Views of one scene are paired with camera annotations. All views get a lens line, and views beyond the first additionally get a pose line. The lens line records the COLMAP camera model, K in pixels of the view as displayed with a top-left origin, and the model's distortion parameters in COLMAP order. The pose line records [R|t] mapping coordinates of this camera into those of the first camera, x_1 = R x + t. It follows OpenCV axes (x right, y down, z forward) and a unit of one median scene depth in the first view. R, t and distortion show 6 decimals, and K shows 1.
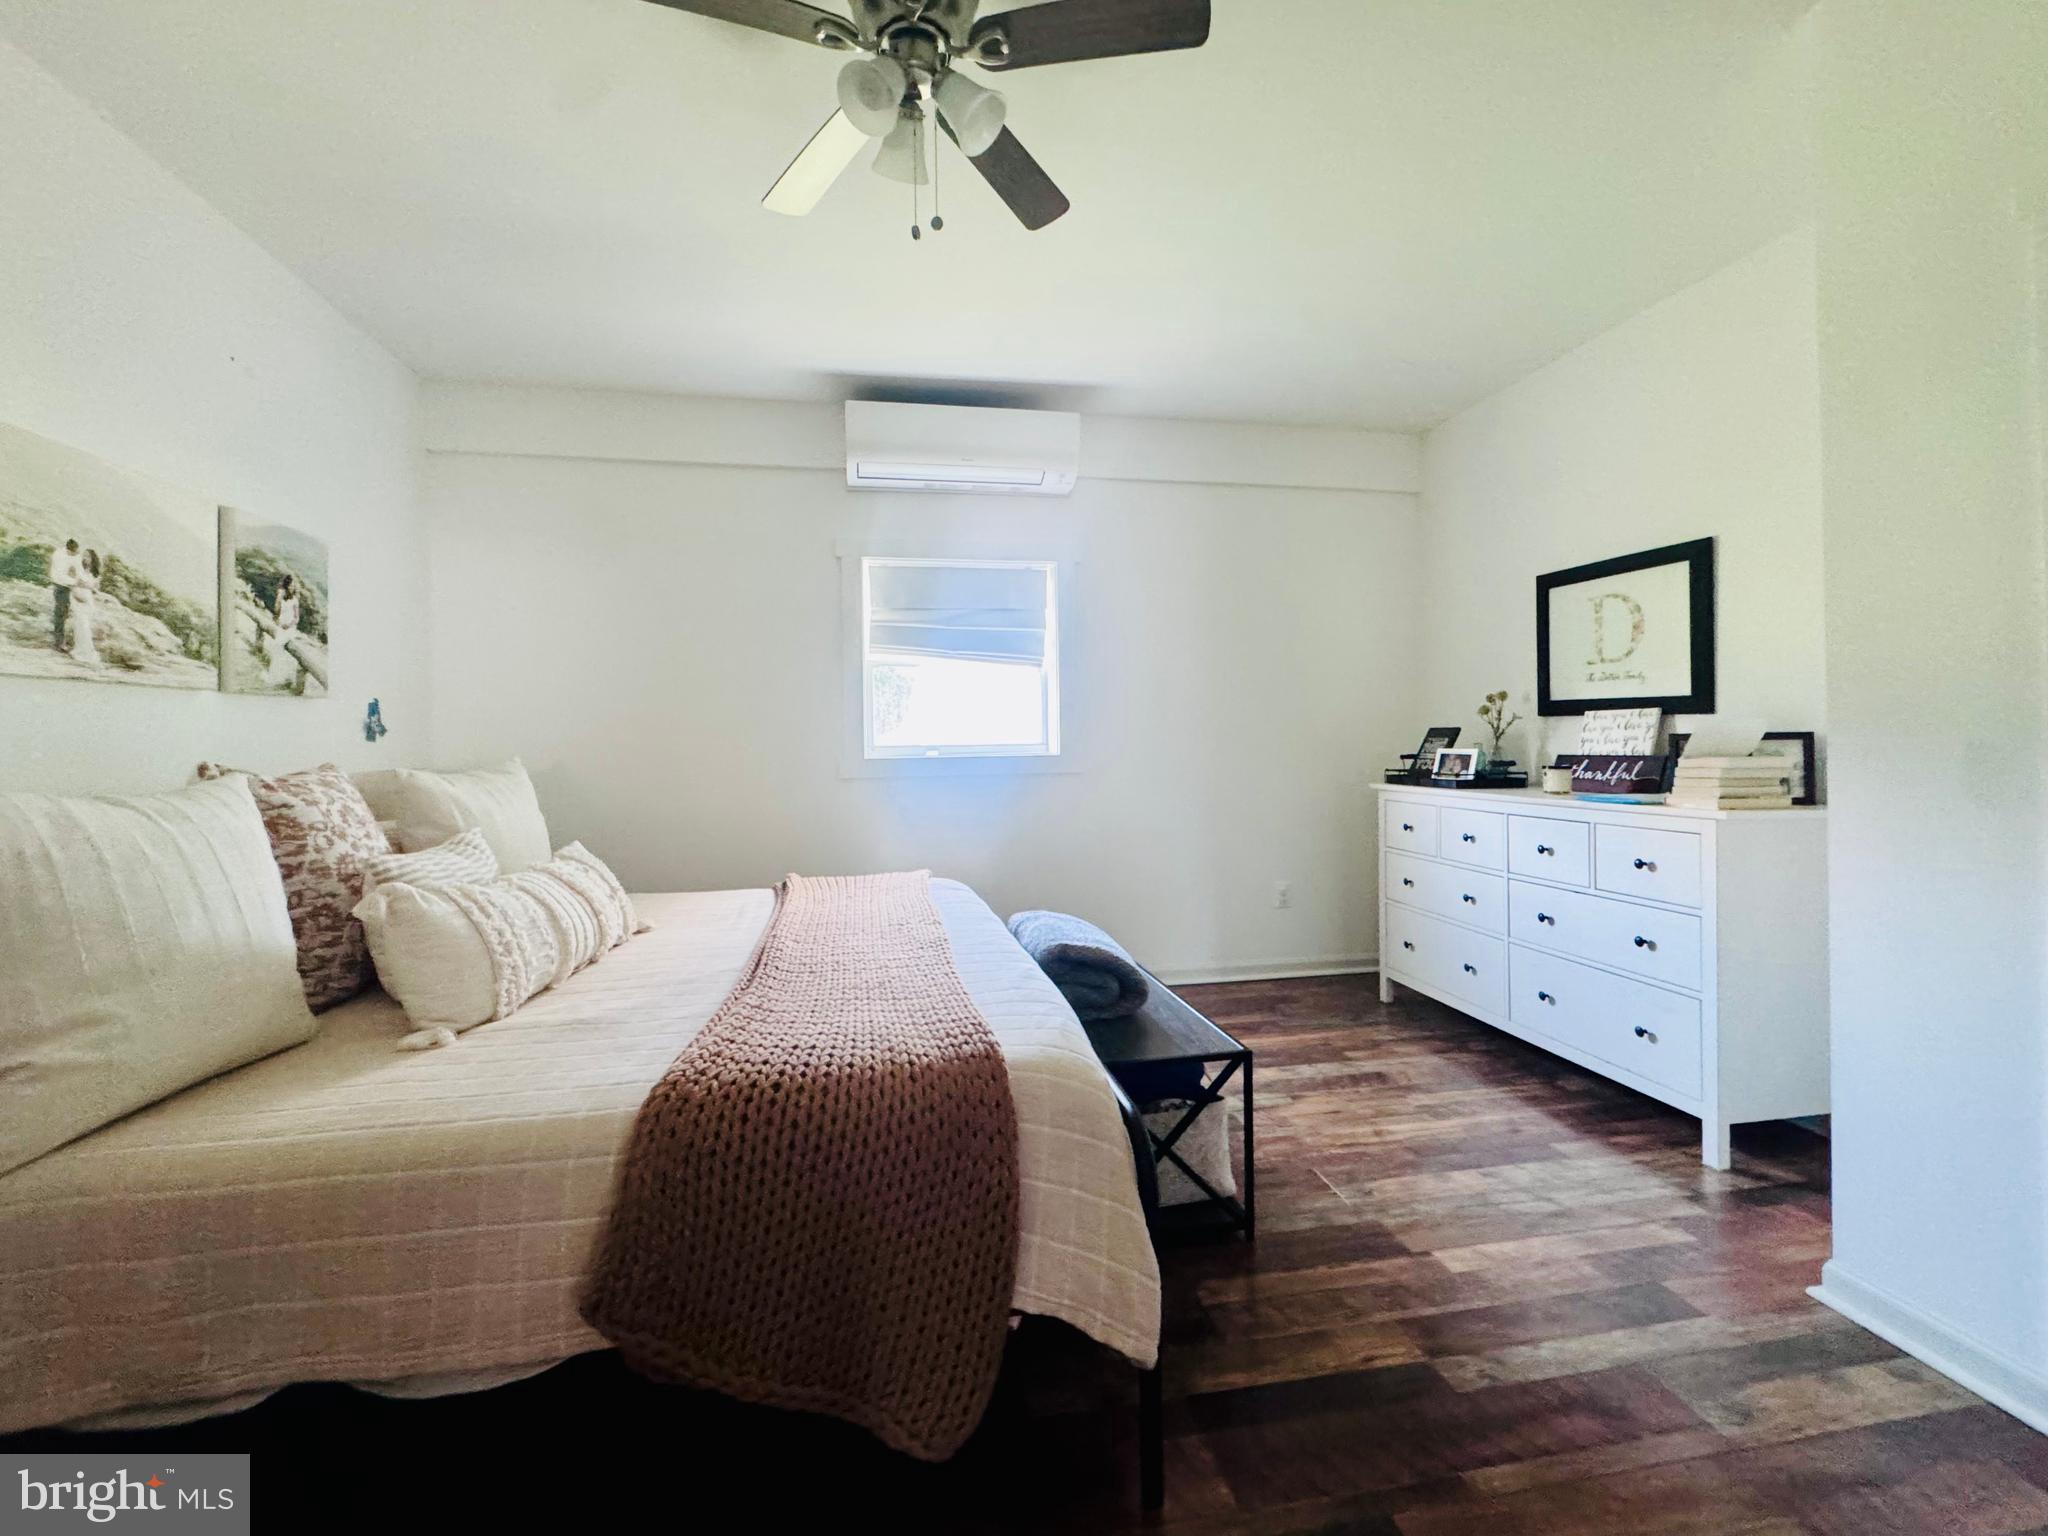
lens RADIAL K [[835.7, 0, 1017.0], [0, 835.7, 737.2], [0, 0, 1]] dist [-0.002419, 0.000092]
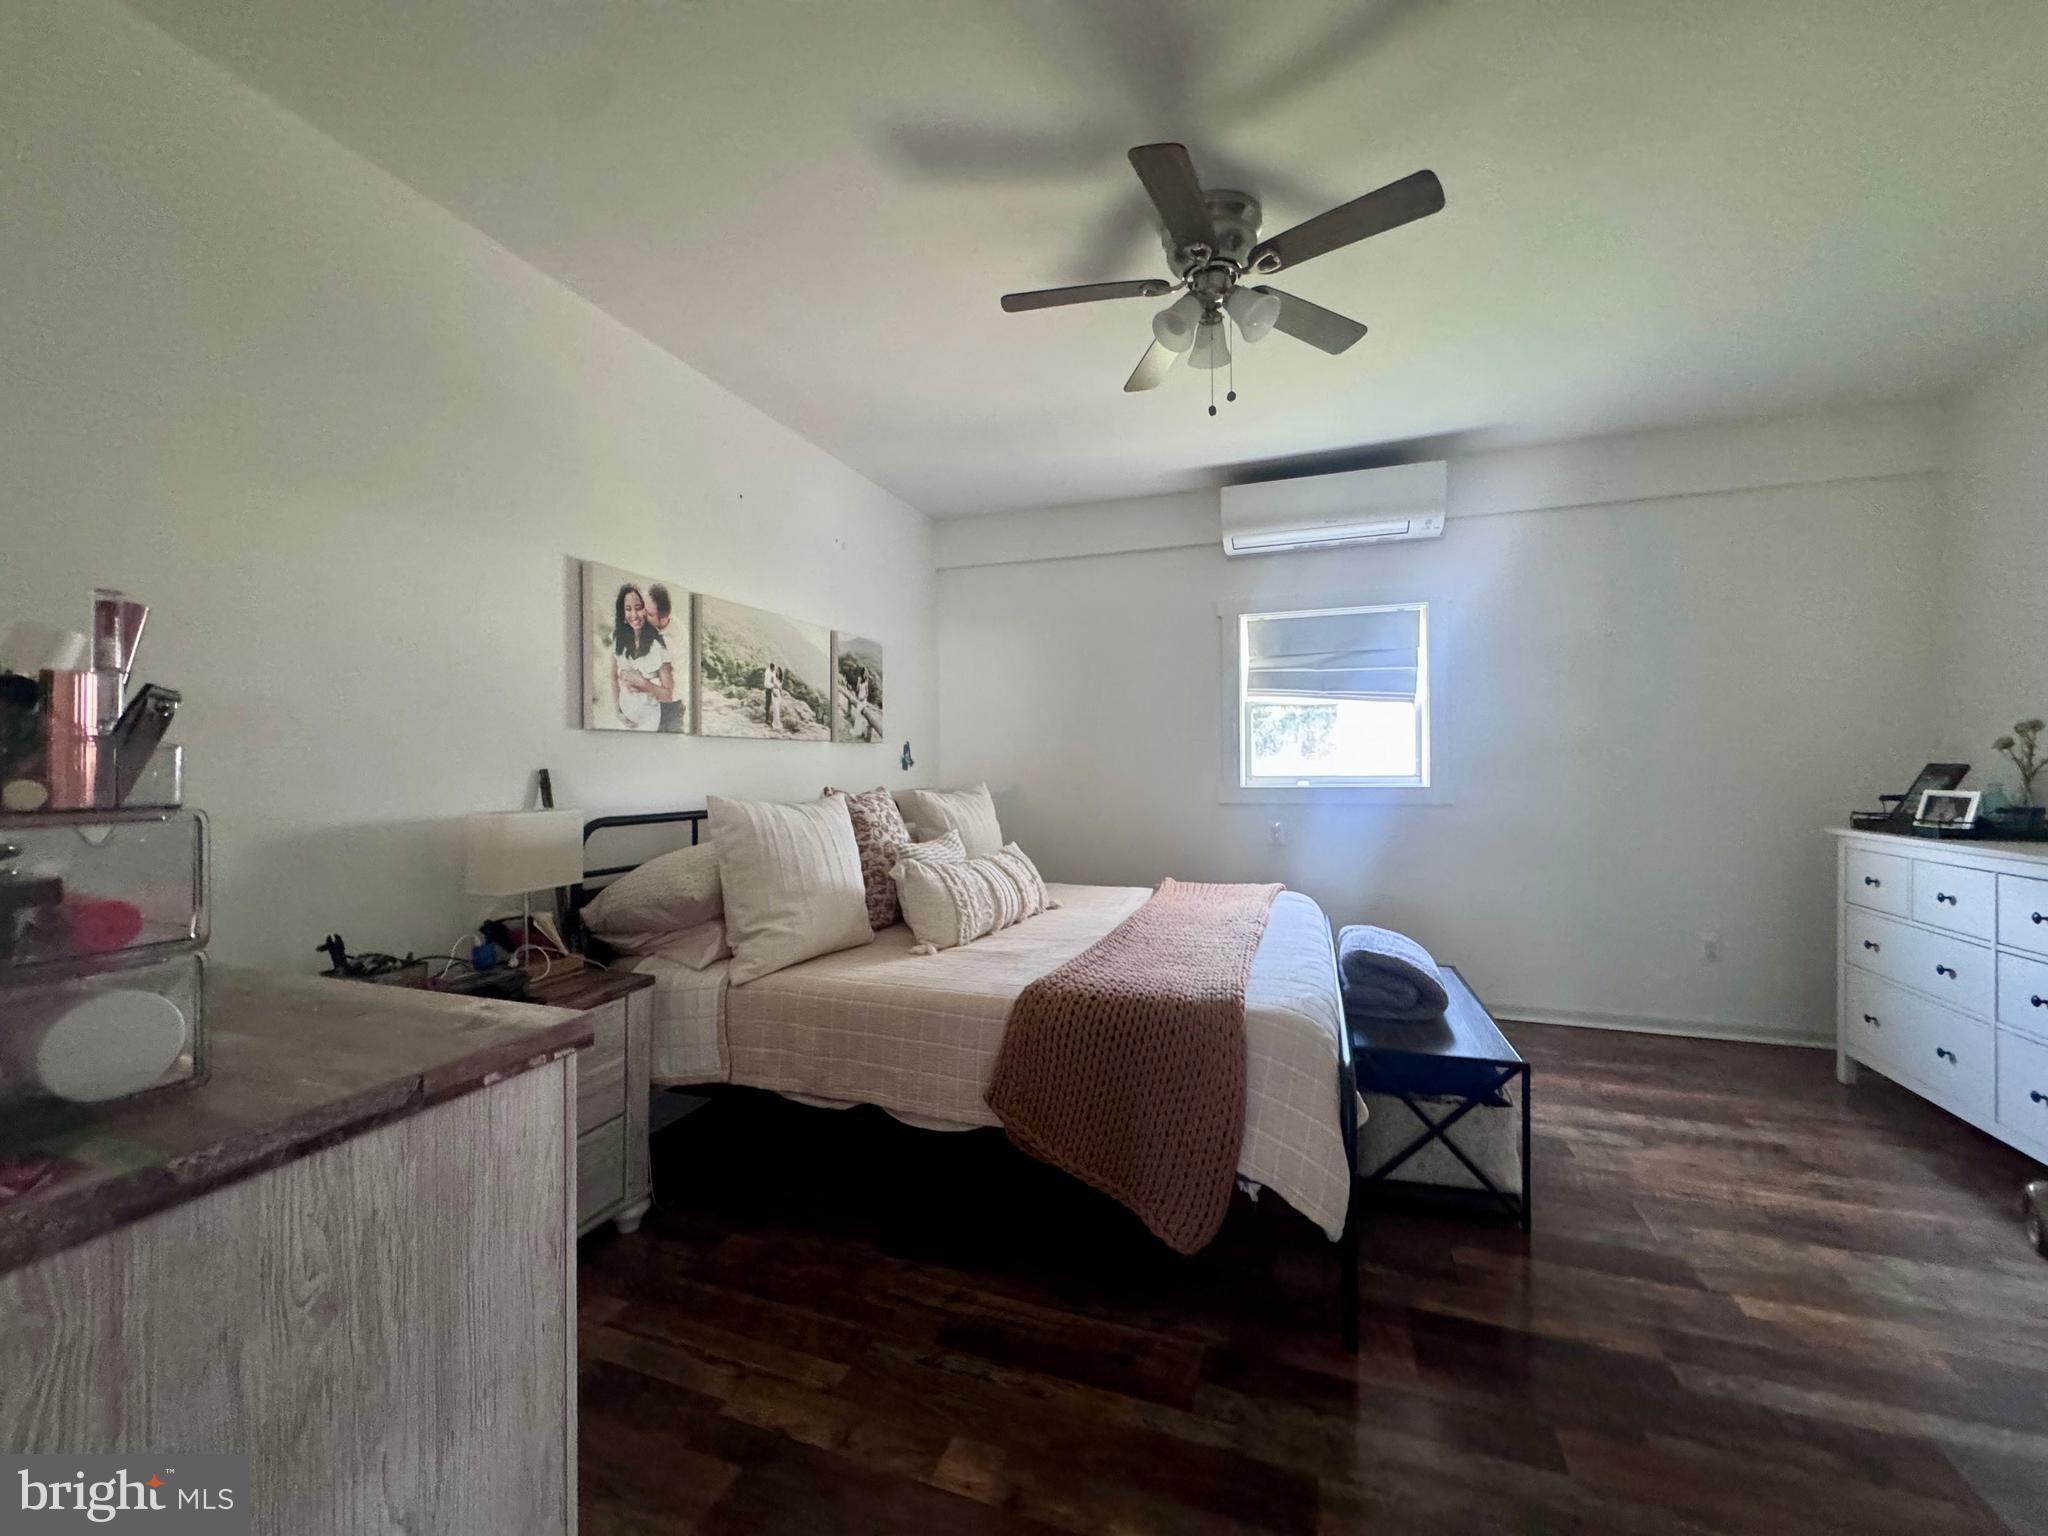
lens RADIAL K [[817.4, 0, 1024.0], [0, 817.4, 768.0], [0, 0, 1]] dist [-0.000732, 0.000391]
pose [[0.864537, 0.009238, -0.502485, 0.241013], [-0.002794, 0.999904, 0.013576, -0.029094], [0.502562, -0.010332, 0.864479, -0.266839]]
